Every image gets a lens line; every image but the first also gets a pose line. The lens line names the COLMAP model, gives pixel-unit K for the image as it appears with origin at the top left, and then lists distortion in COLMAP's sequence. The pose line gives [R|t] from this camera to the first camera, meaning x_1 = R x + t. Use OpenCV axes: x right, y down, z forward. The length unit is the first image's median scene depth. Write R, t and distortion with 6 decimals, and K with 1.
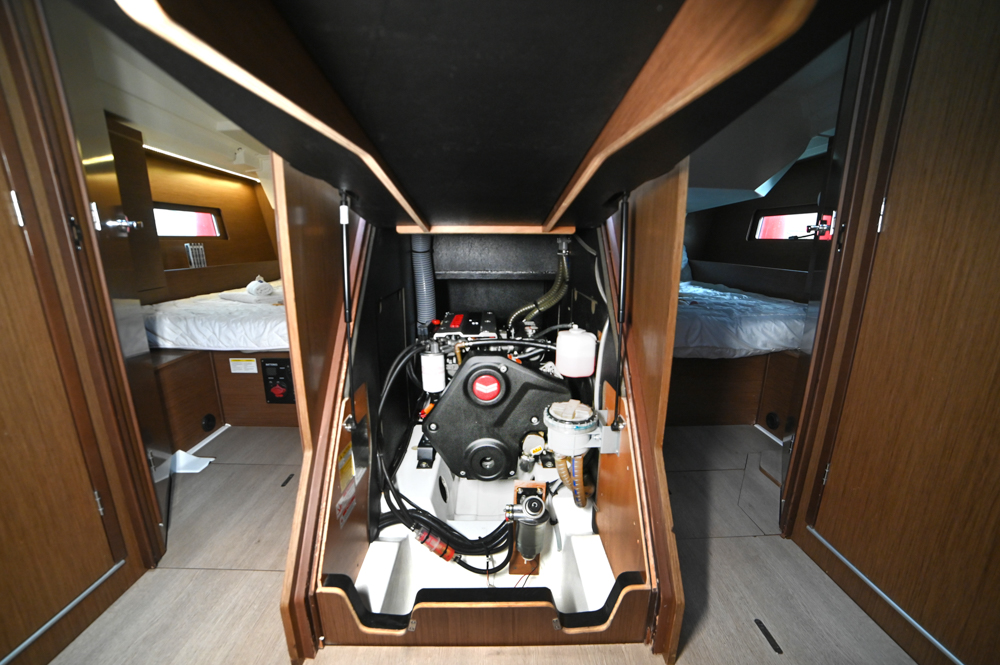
lens RADIAL K [[412.2, 0, 499.4], [0, 412.2, 335.6], [0, 0, 1]] dist [-0.085301, 0.024017]
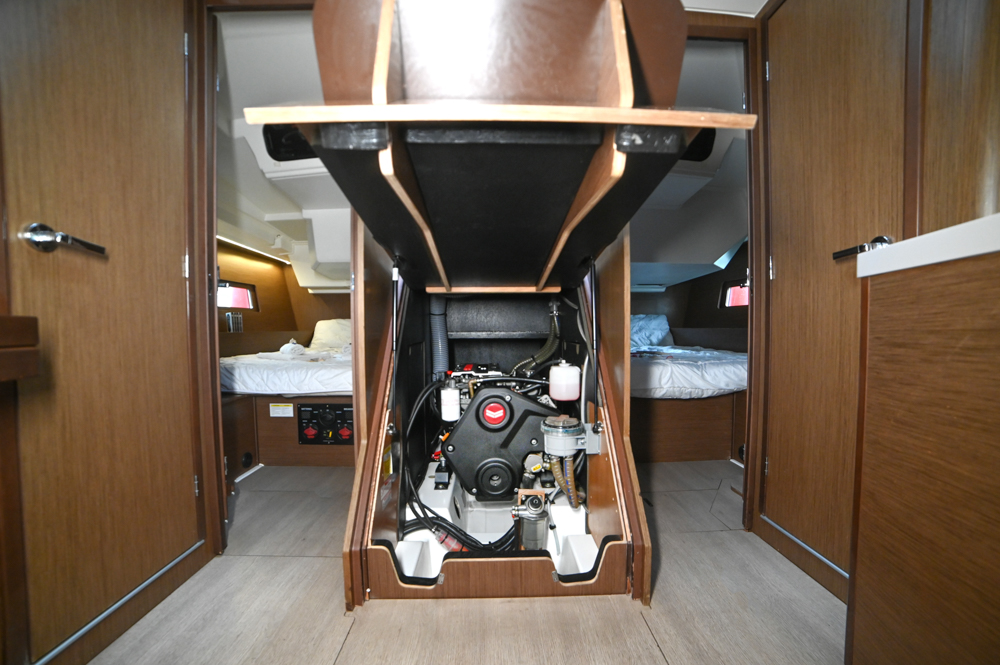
lens RADIAL K [[415.8, 0, 500.0], [0, 415.8, 332.5], [0, 0, 1]] dist [-0.070740, 0.007911]
pose [[0.999926, -0.010379, 0.006350, -0.019676], [0.011480, 0.977690, -0.209741, 0.146860], [-0.004031, 0.209798, 0.977736, -0.265986]]
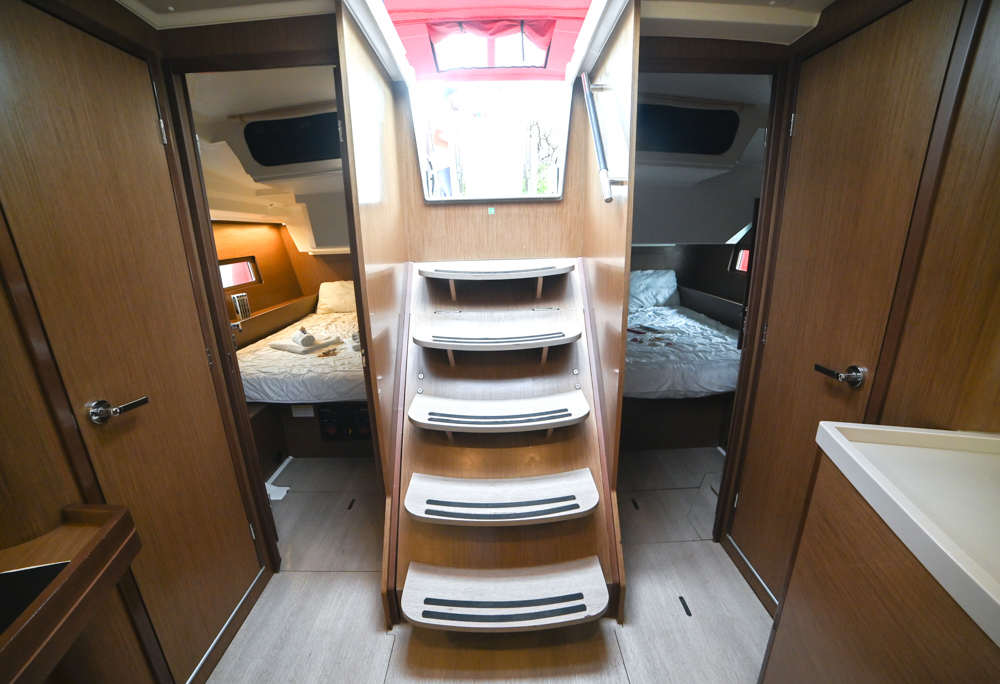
lens RADIAL K [[426.8, 0, 500.0], [0, 426.8, 342.0], [0, 0, 1]] dist [-0.073238, 0.000106]
pose [[0.999628, -0.024016, -0.012936, -0.004897], [0.024508, 0.998926, 0.039326, -0.237711], [0.011977, -0.039629, 0.999143, -0.390962]]
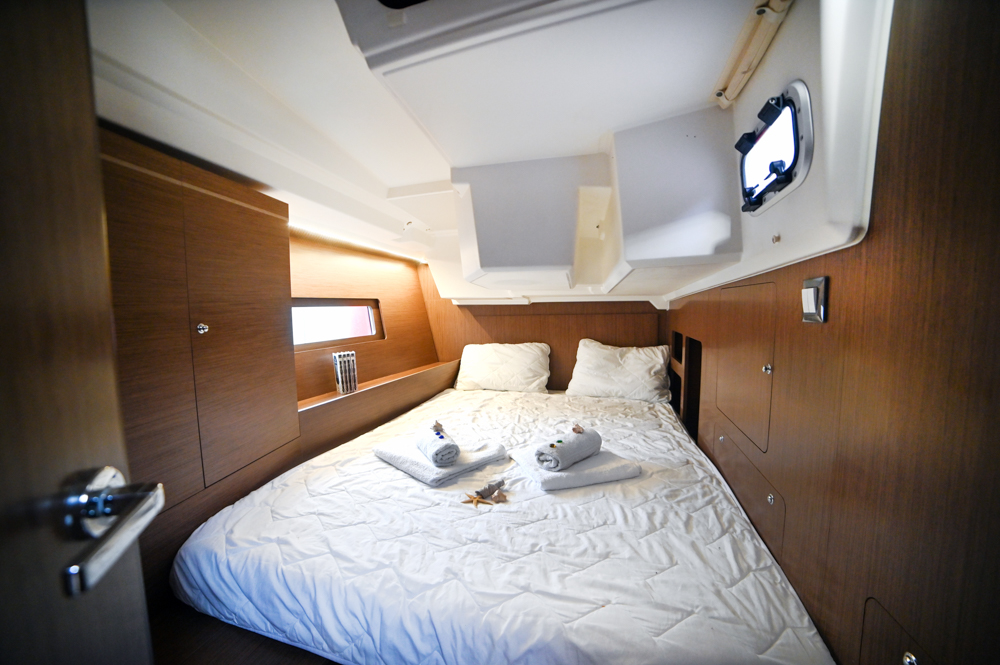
lens RADIAL K [[412.2, 0, 499.4], [0, 412.2, 335.6], [0, 0, 1]] dist [-0.085301, 0.024017]
pose [[0.959322, 0.006900, -0.282229, -0.575287], [-0.050479, 0.987783, -0.147435, -0.325332], [0.277764, 0.155685, 0.947950, 0.721368]]
